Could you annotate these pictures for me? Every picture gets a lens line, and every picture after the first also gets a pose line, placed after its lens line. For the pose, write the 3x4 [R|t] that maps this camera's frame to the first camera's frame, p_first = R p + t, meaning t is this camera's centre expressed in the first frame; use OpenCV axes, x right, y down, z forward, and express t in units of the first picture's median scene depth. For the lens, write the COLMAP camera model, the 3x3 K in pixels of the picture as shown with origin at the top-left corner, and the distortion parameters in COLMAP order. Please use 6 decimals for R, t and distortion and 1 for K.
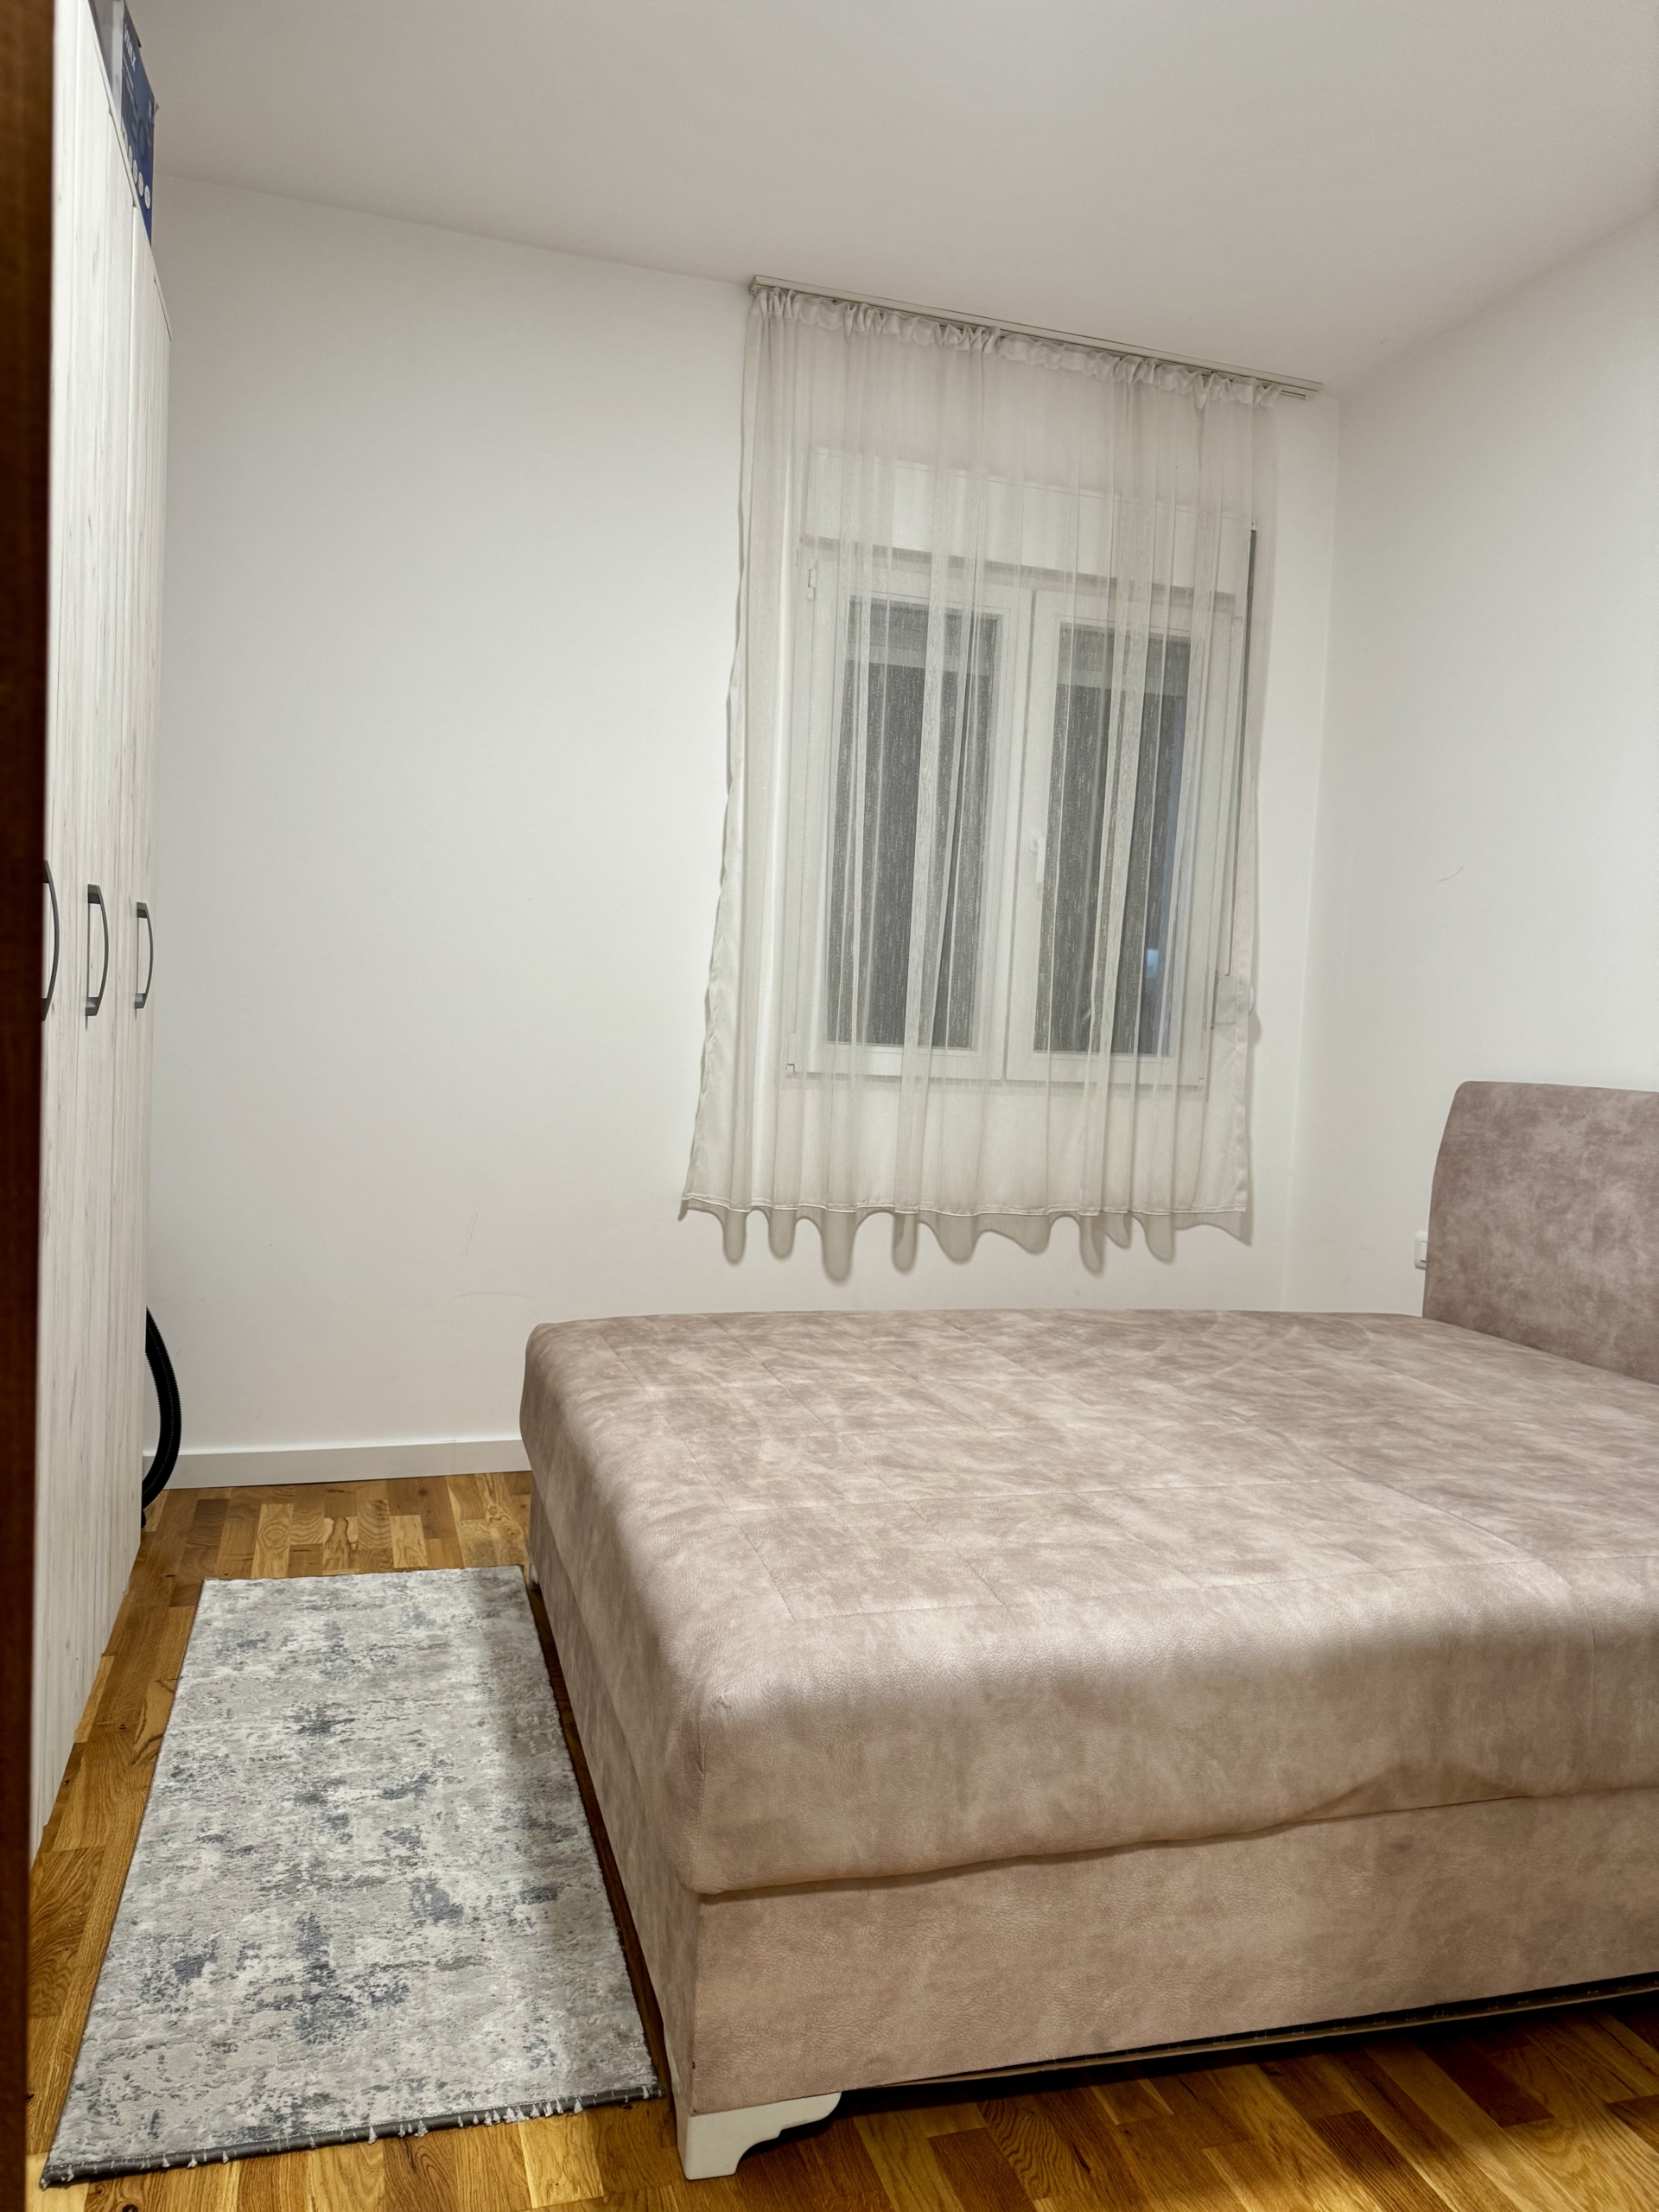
lens RADIAL K [[1564.7, 0, 777.9], [0, 1564.7, 1130.0], [0, 0, 1]] dist [0.036689, -0.006374]
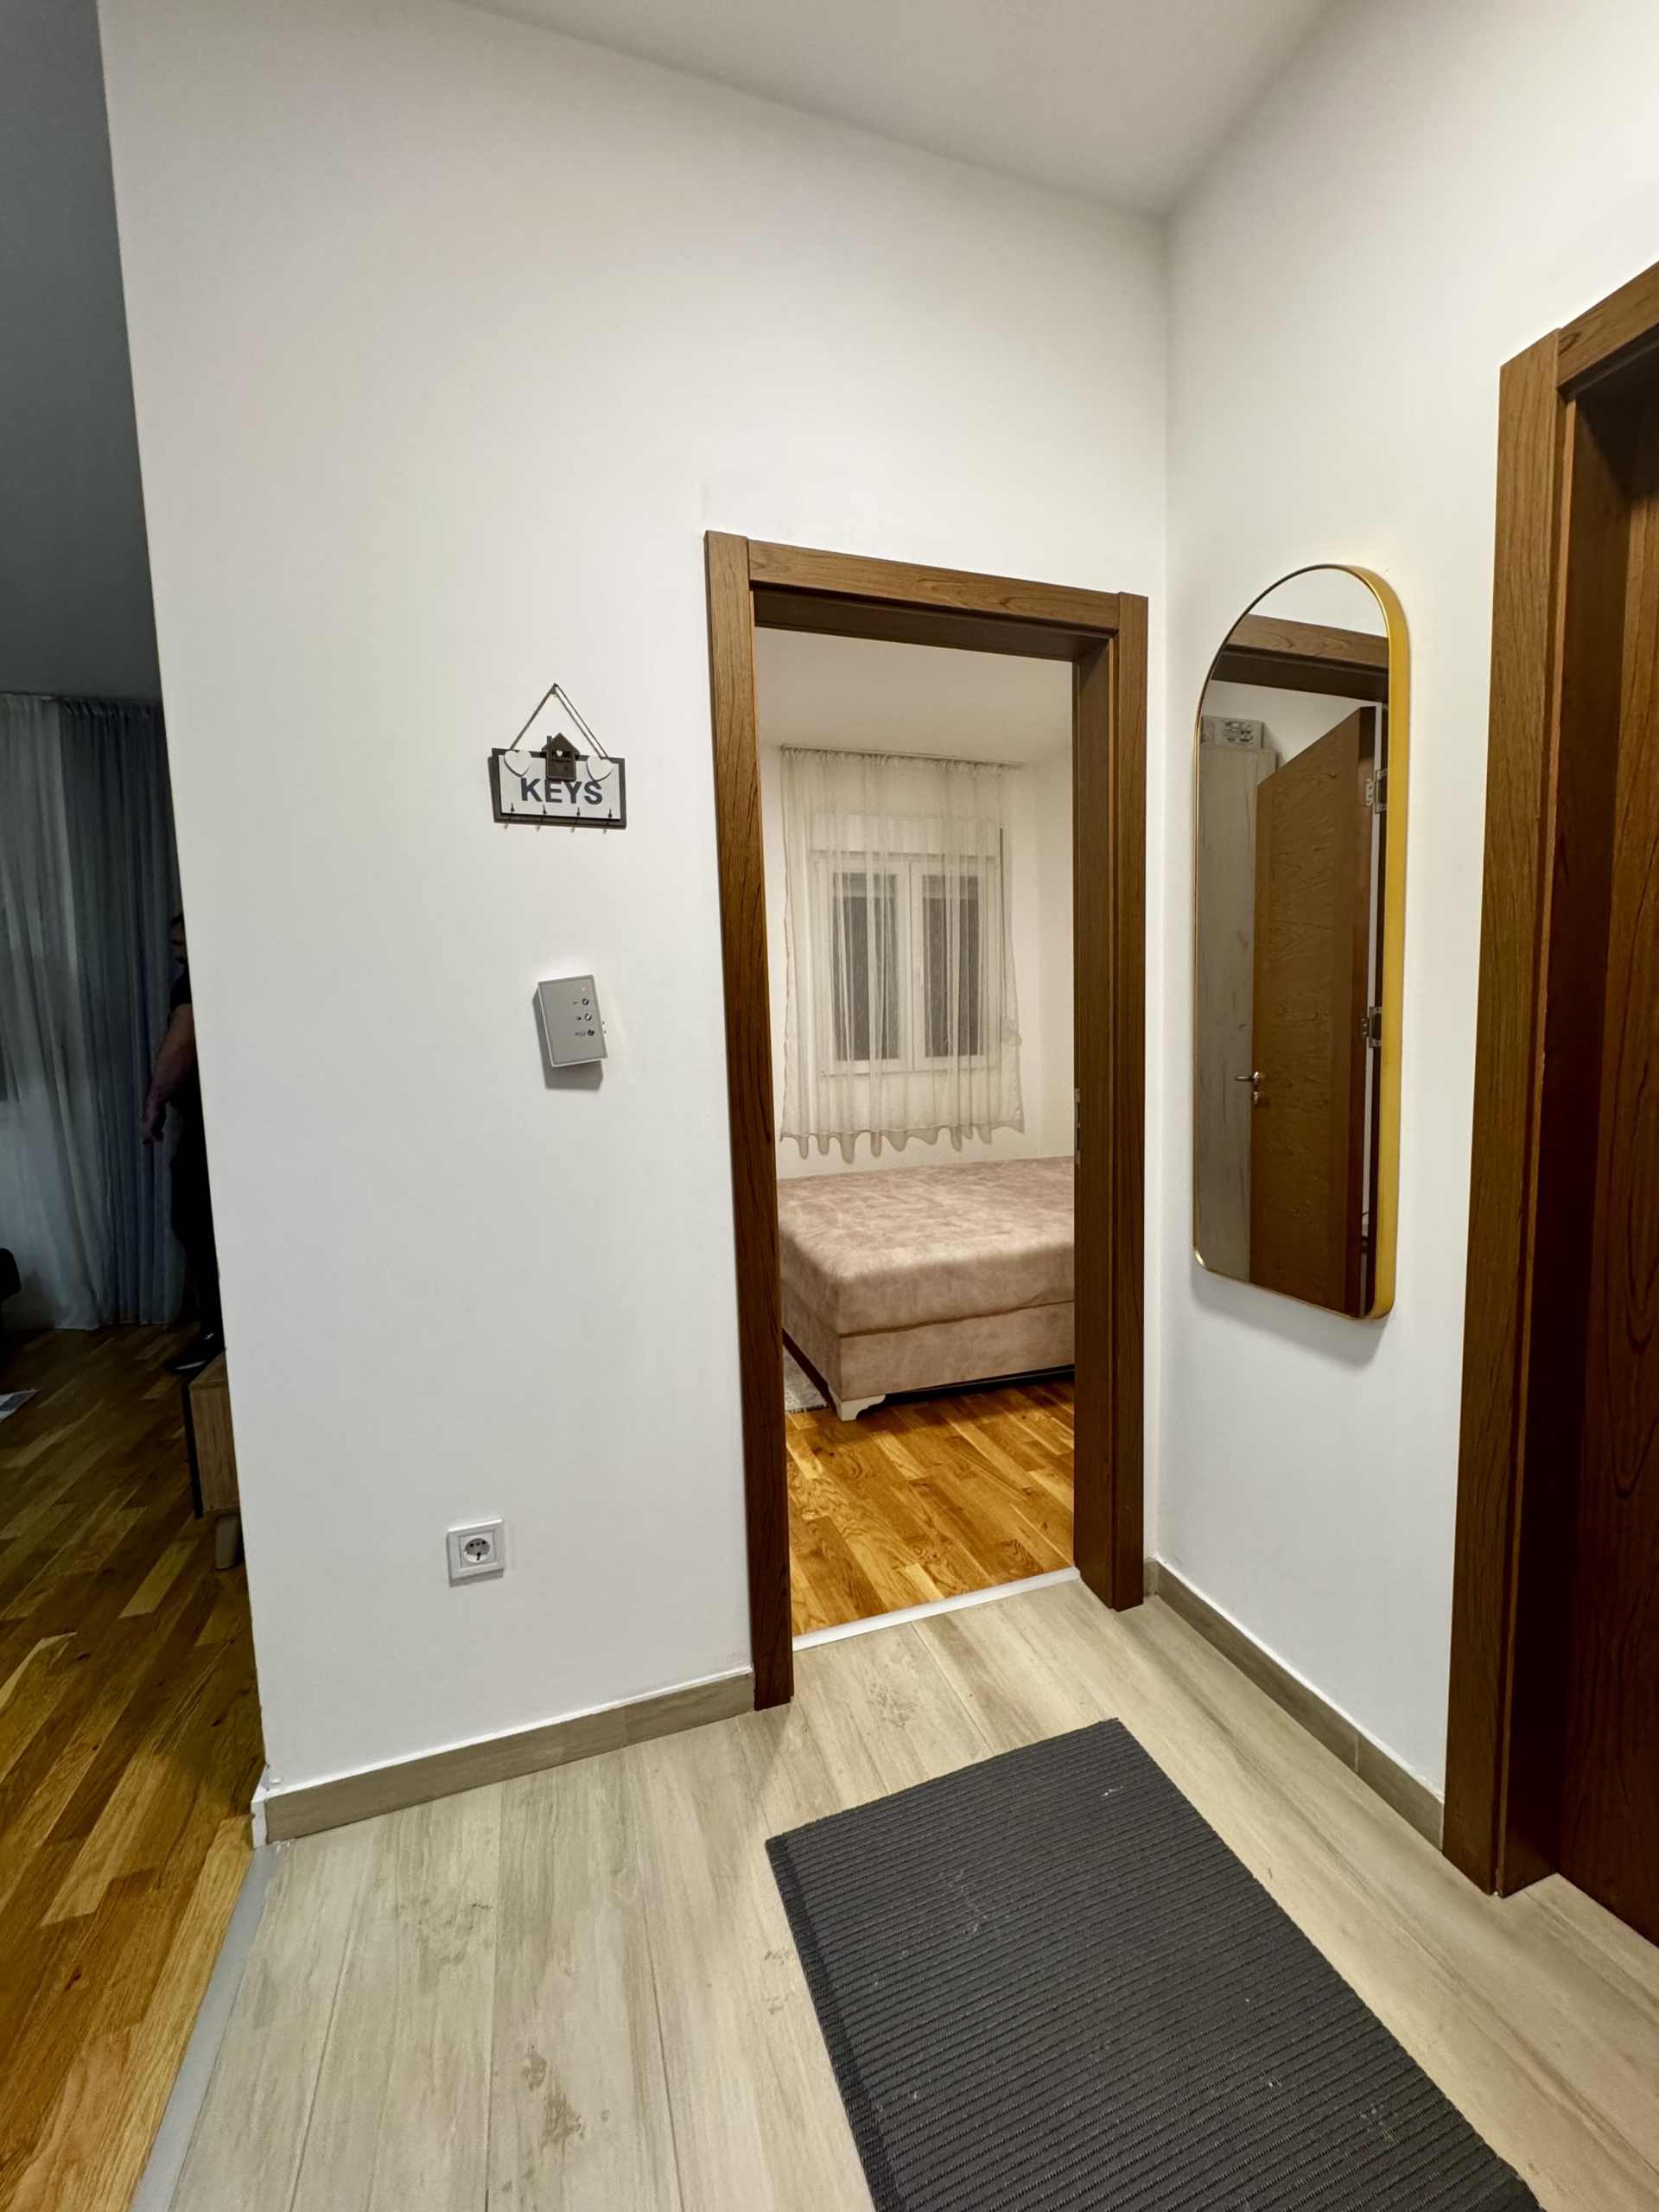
lens RADIAL K [[879.7, 0, 825.4], [0, 879.7, 1103.0], [0, 0, 1]] dist [-0.001659, -0.000167]
pose [[0.996257, -0.077382, 0.038520, -0.045833], [0.076872, 0.996935, 0.014565, -0.015617], [-0.039529, -0.011550, 0.999152, -0.346994]]
